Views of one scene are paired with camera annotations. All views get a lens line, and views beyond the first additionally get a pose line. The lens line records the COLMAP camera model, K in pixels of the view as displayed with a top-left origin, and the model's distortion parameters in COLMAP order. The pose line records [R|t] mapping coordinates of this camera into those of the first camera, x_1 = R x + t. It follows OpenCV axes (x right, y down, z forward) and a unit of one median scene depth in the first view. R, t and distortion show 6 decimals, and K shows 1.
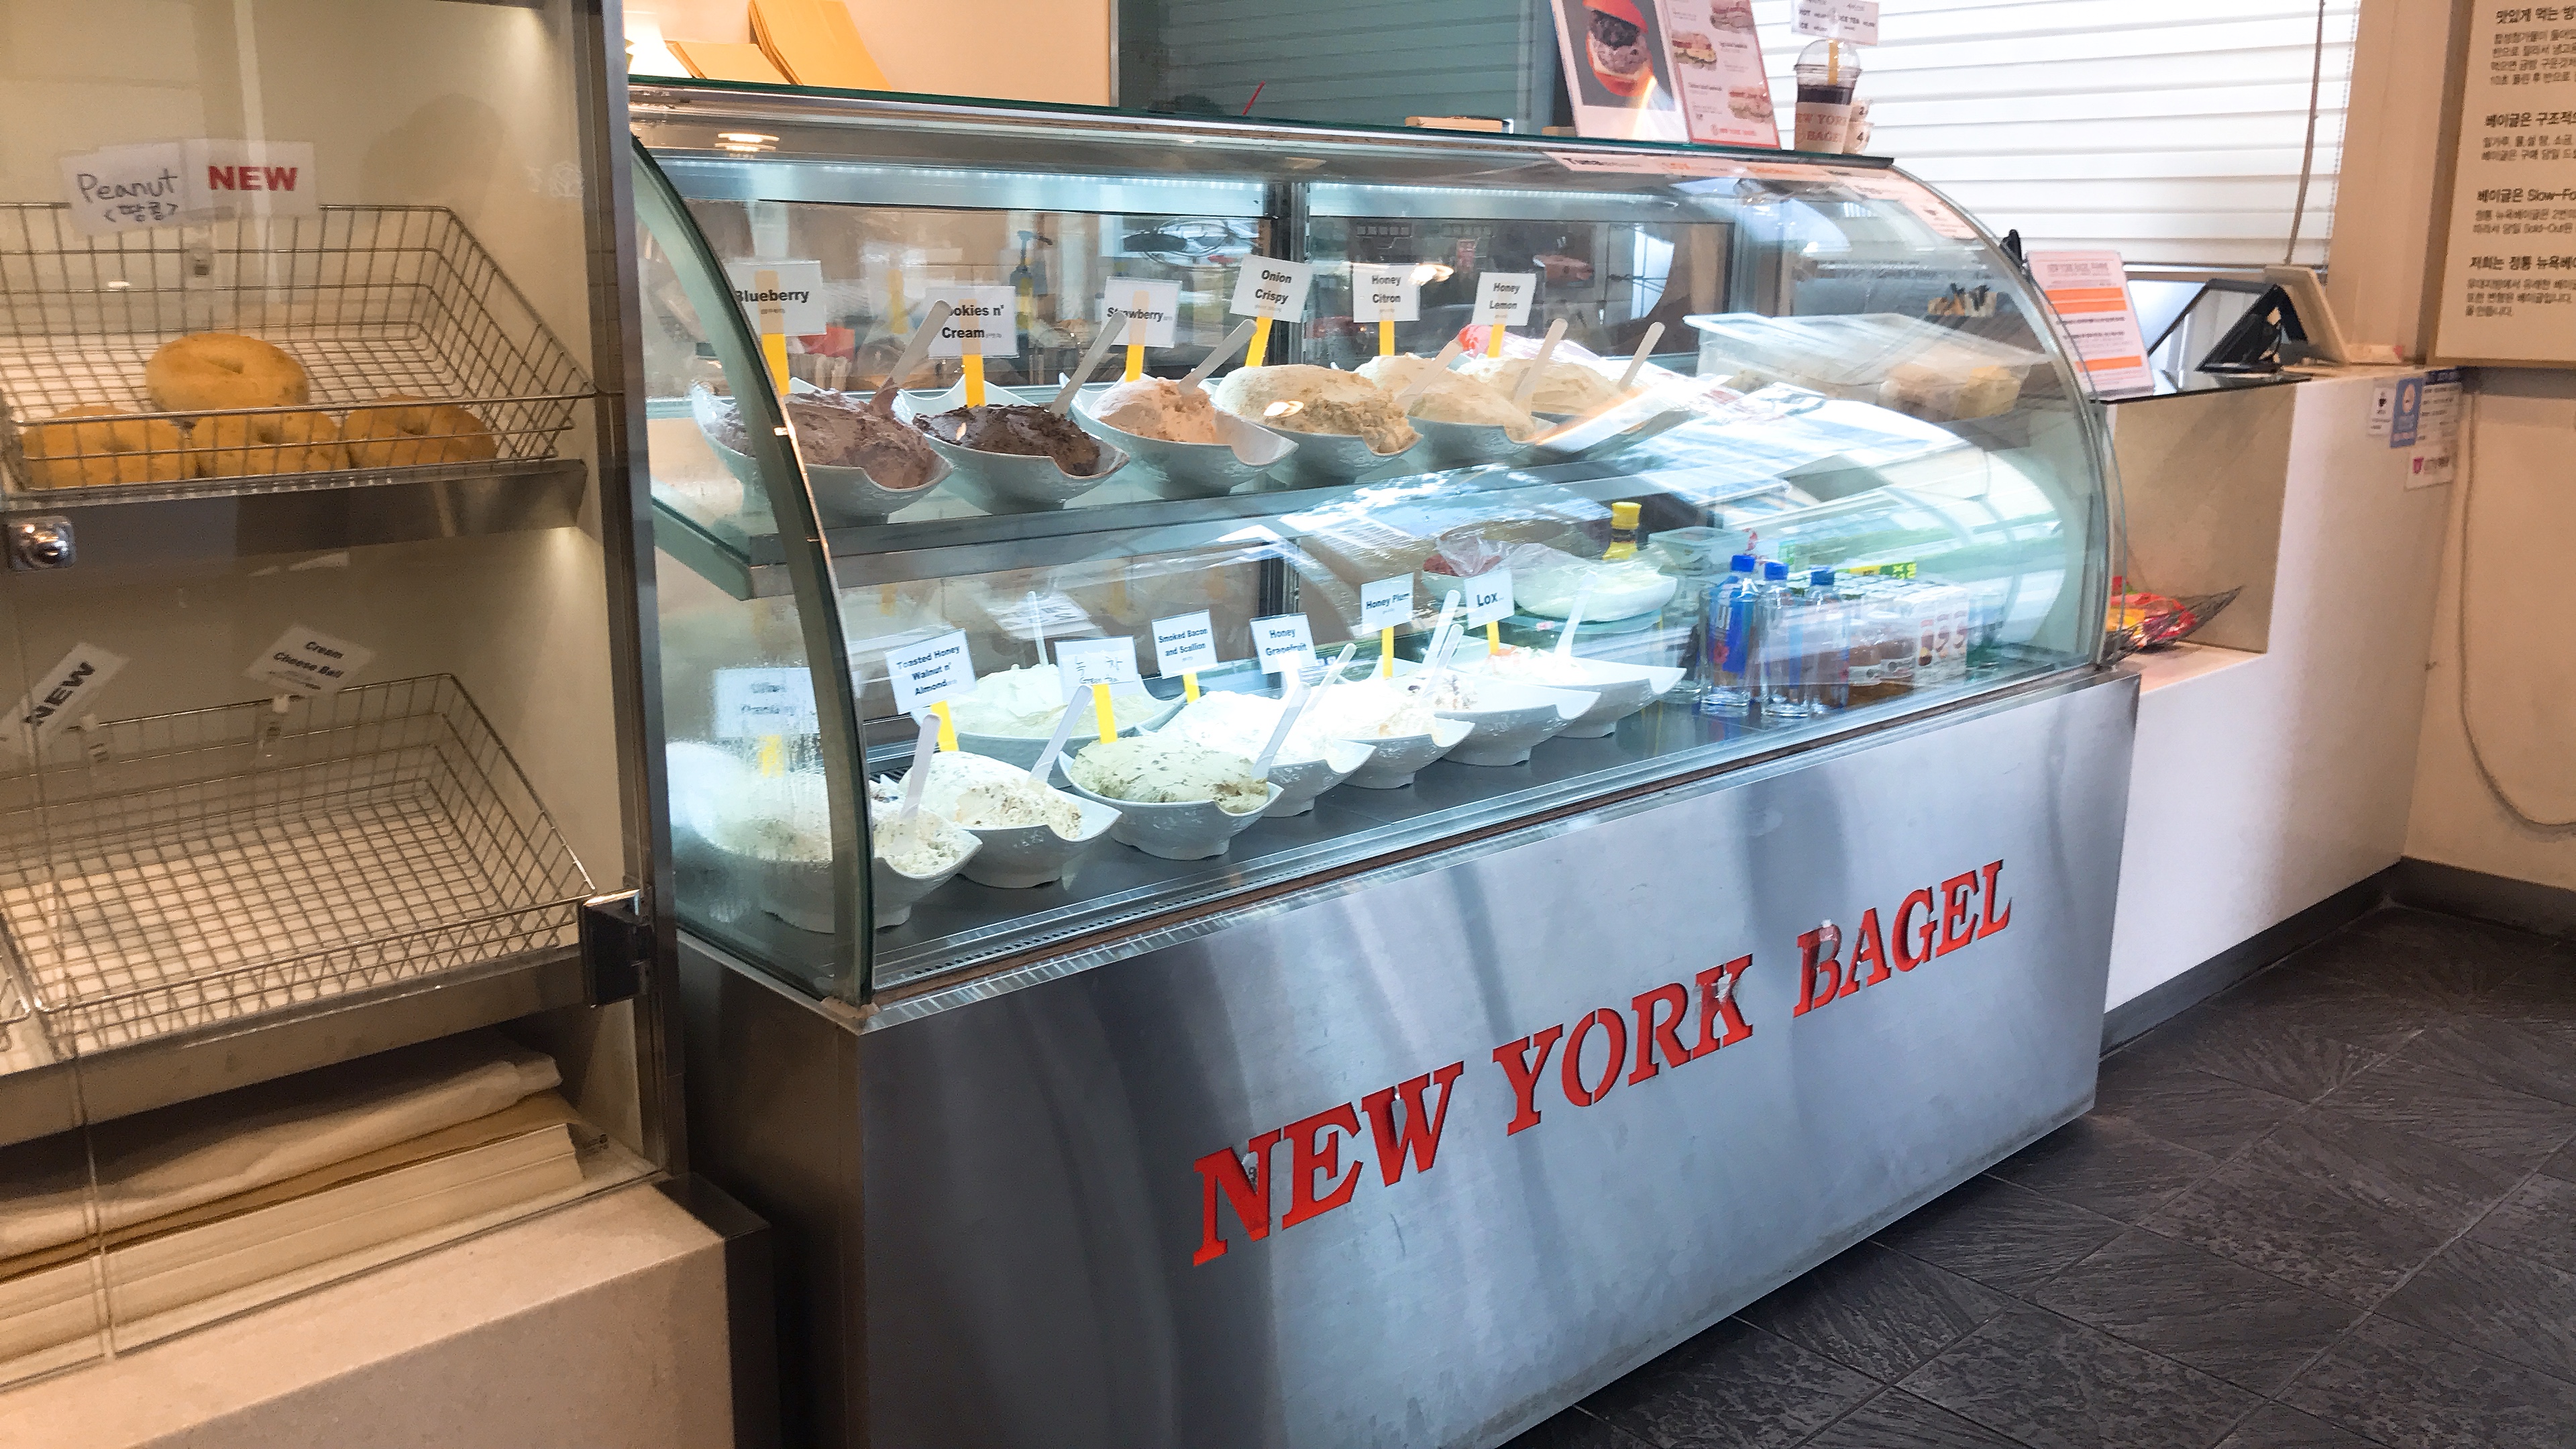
lens RADIAL K [[2076.9, 0, 1282.4], [0, 2076.9, 688.2], [0, 0, 1]] dist [0.015700, -0.047097]
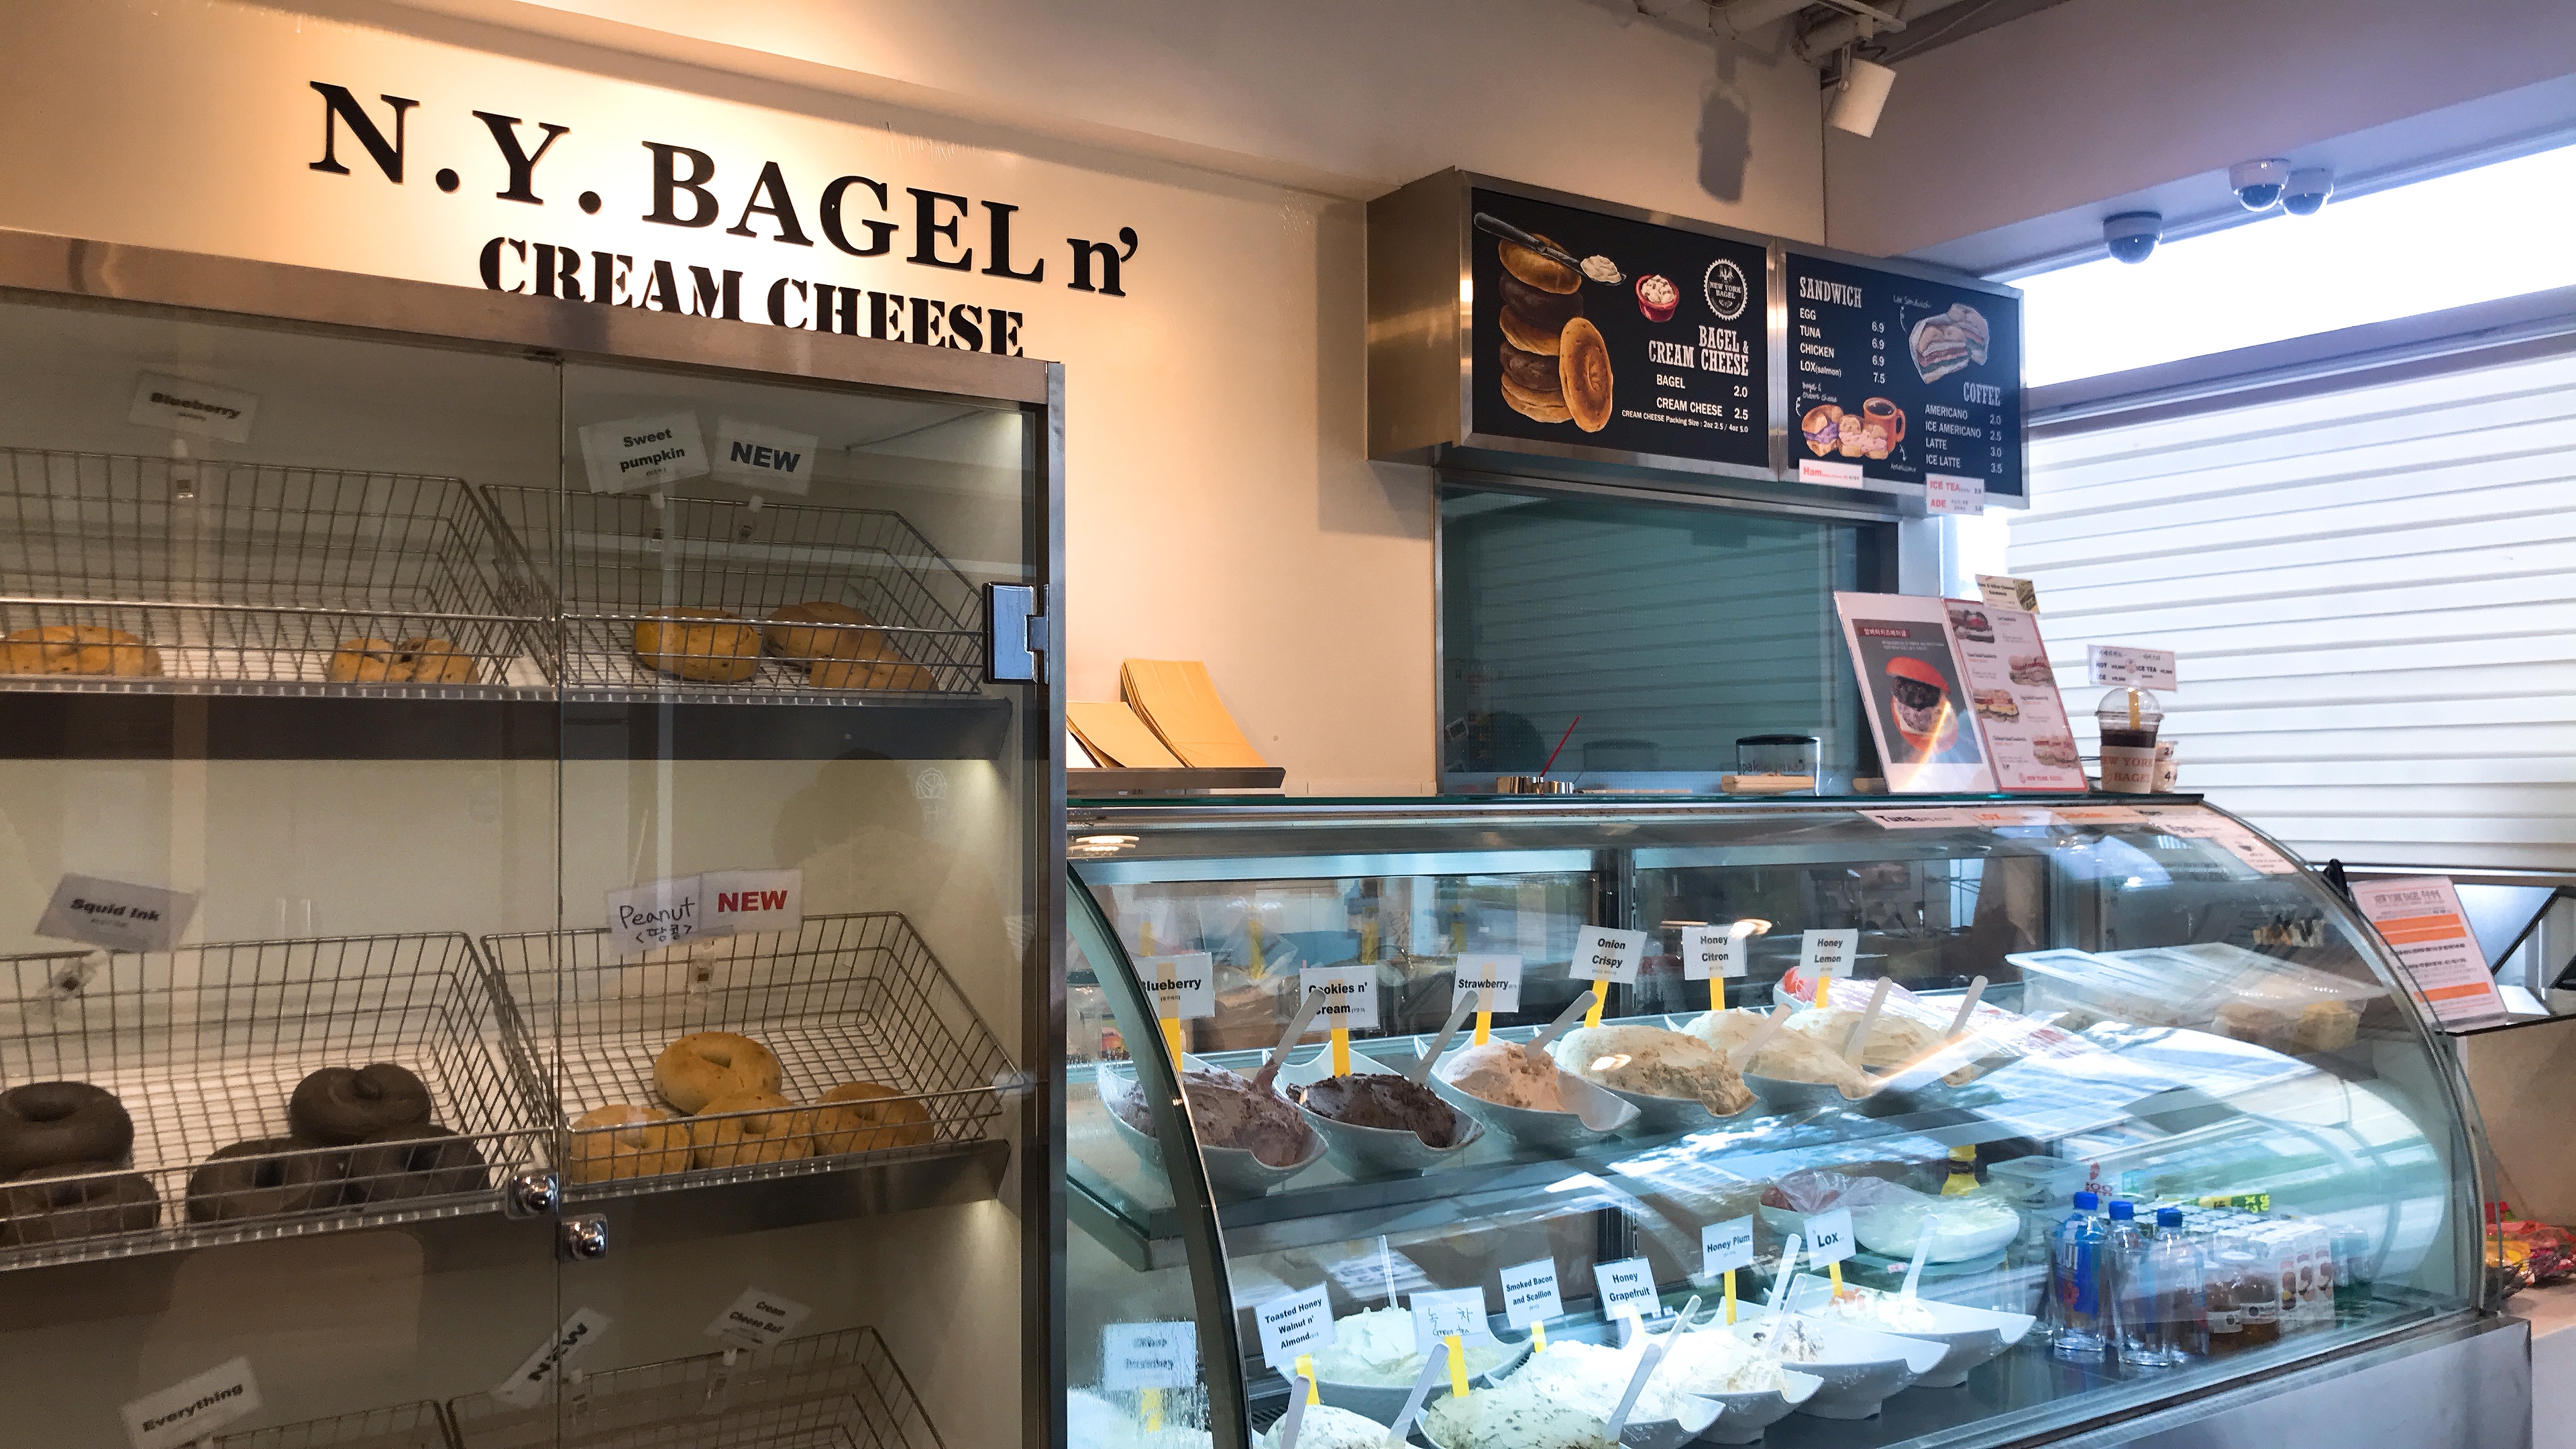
lens RADIAL K [[2076.9, 0, 1282.4], [0, 2076.9, 688.2], [0, 0, 1]] dist [0.015700, -0.047097]
pose [[0.989451, -0.025543, -0.142601, -0.013739], [-0.013360, 0.964052, -0.265376, -0.033443], [0.144254, 0.264482, 0.953541, -0.084359]]
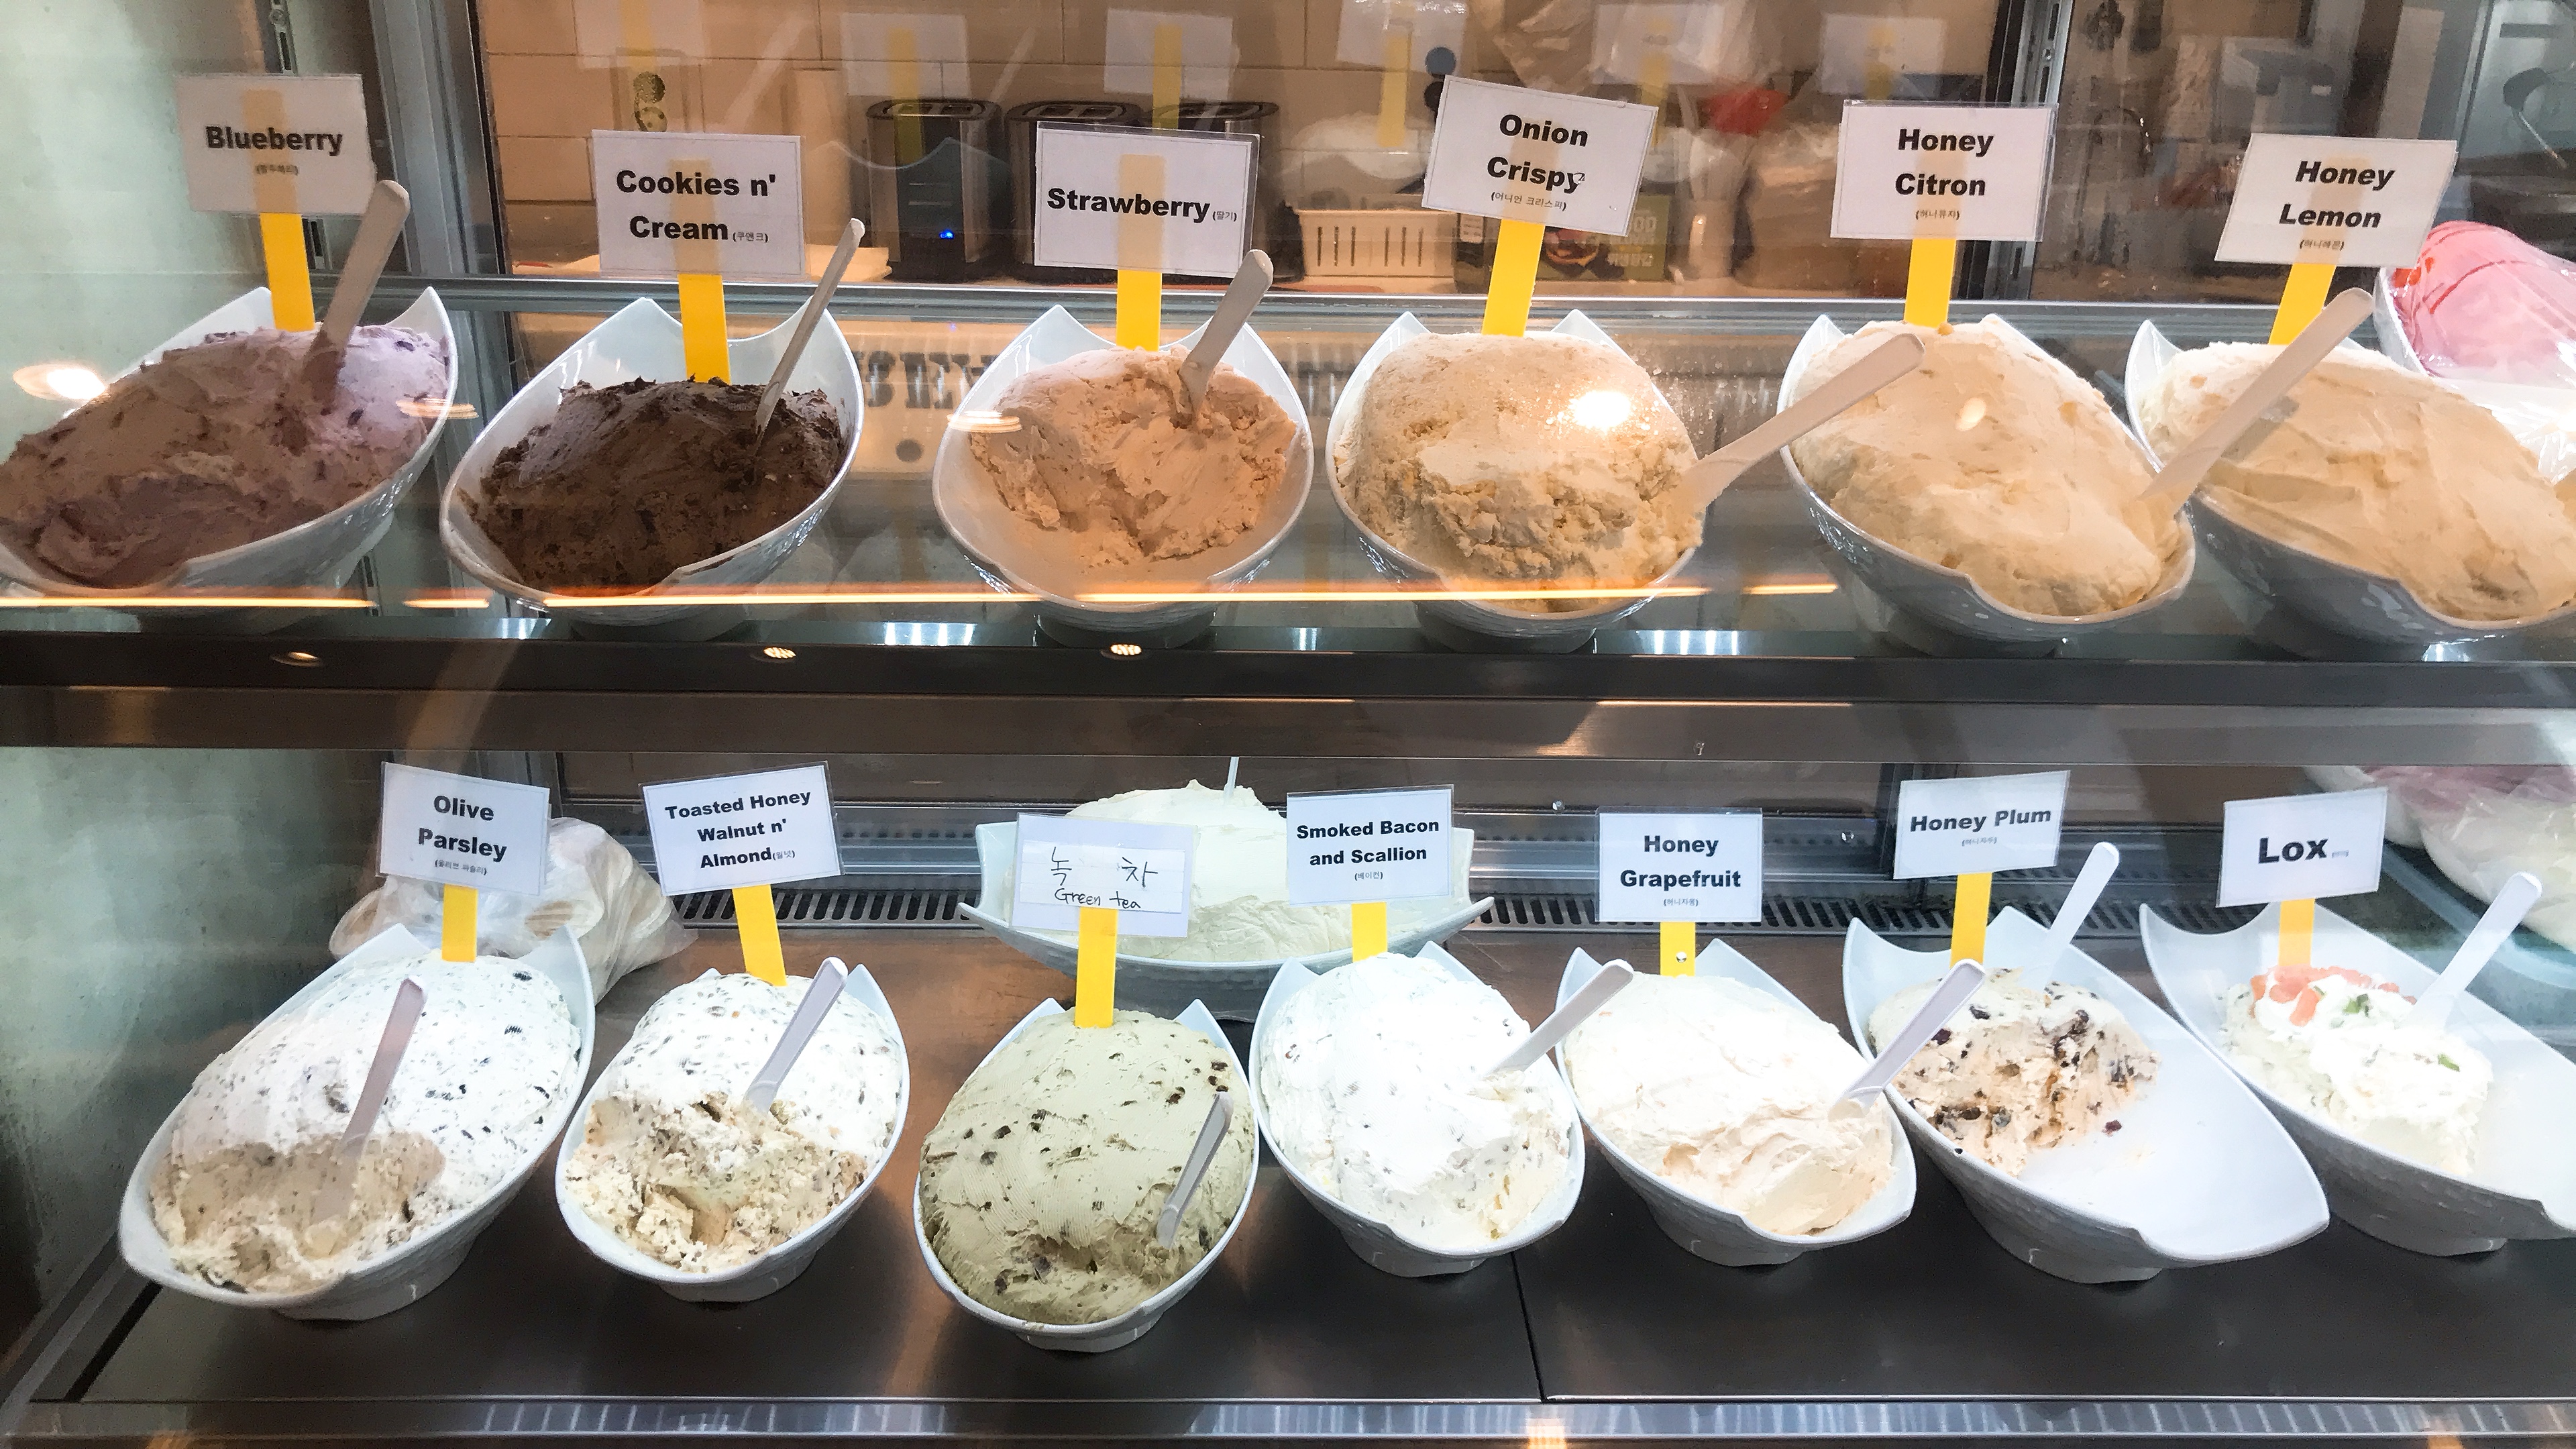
lens RADIAL K [[2076.9, 0, 1282.4], [0, 2076.9, 688.2], [0, 0, 1]] dist [0.015700, -0.047097]
pose [[0.746967, 0.240413, -0.619873, 0.229117], [-0.149226, 0.969170, 0.196063, -0.147264], [0.647898, -0.053951, 0.759814, 0.571953]]
